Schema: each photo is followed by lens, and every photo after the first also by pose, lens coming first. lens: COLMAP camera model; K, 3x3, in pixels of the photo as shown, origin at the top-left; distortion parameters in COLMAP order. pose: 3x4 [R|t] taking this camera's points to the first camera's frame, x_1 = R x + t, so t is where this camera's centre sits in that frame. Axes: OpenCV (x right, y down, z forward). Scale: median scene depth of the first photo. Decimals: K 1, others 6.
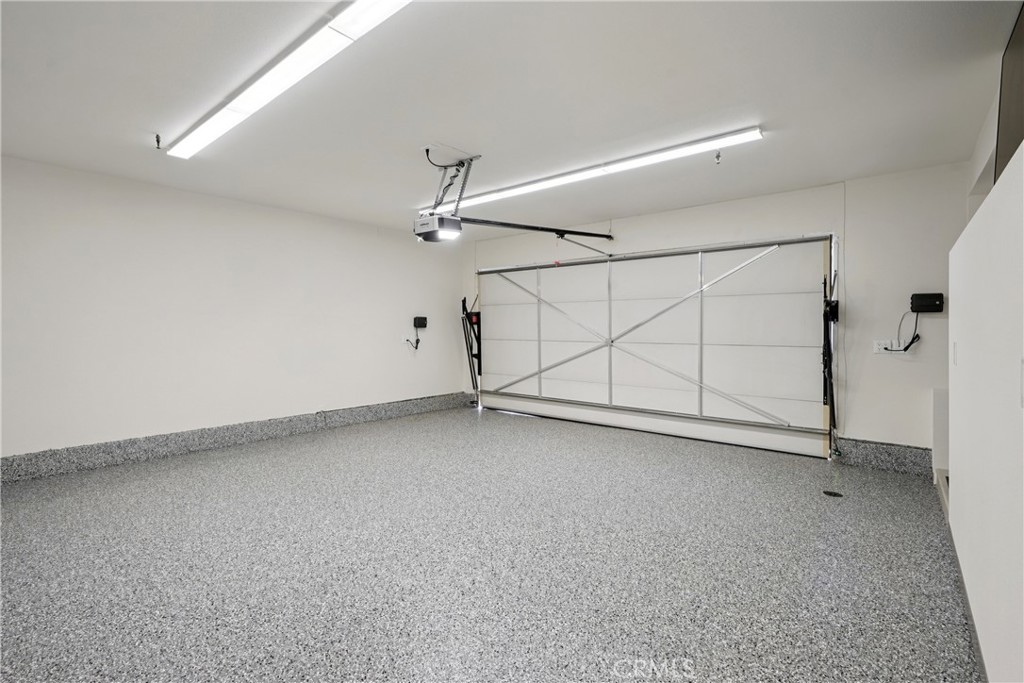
lens RADIAL K [[467.4, 0, 512.5], [0, 467.4, 334.9], [0, 0, 1]] dist [-0.003155, -0.001155]
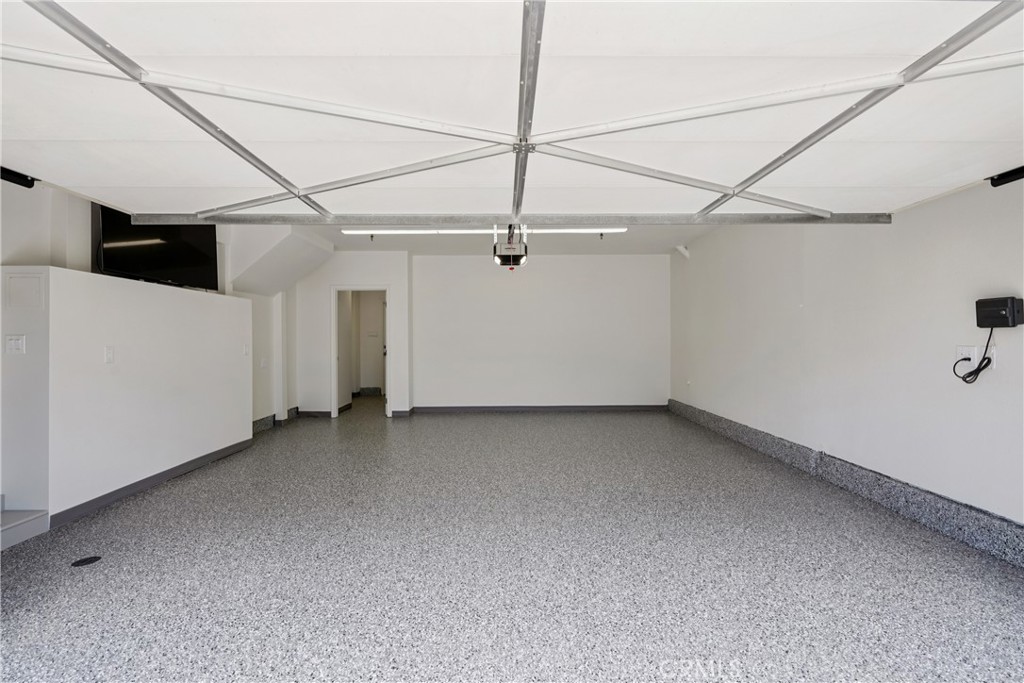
lens RADIAL K [[467.4, 0, 512.5], [0, 467.4, 334.9], [0, 0, 1]] dist [-0.003155, -0.001155]
pose [[-0.761723, -0.005124, -0.647883, 0.555678], [-0.003076, 0.999986, -0.004292, -0.011475], [0.647896, -0.001277, -0.761728, 1.696576]]
